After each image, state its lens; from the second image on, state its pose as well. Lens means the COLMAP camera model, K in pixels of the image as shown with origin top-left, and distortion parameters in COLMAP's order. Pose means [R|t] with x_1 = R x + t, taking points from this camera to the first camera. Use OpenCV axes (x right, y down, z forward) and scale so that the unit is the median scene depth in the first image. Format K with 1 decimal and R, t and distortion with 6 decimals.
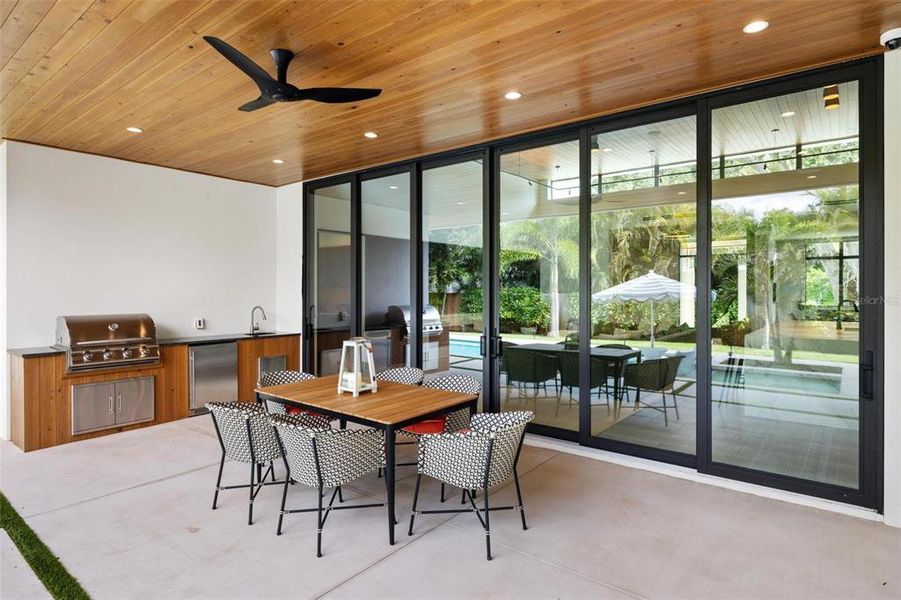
lens RADIAL K [[501.5, 0, 449.2], [0, 501.5, 289.4], [0, 0, 1]] dist [-0.001070, -0.000081]
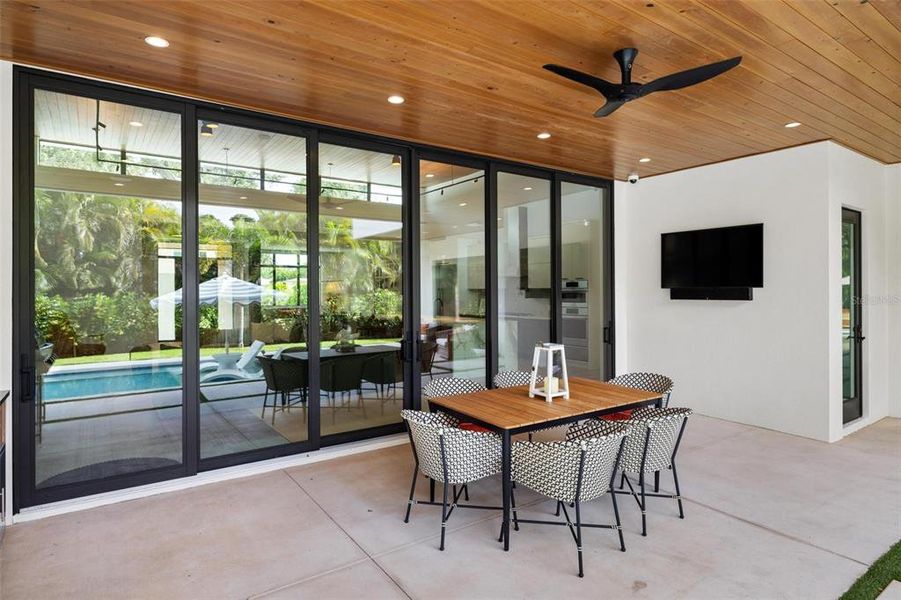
lens RADIAL K [[501.5, 0, 449.2], [0, 501.5, 289.4], [0, 0, 1]] dist [-0.001070, -0.000081]
pose [[0.295967, 0.000175, 0.955198, -0.411379], [0.006957, 0.999973, -0.002339, 0.000933], [-0.955173, 0.007338, 0.295958, 0.314474]]
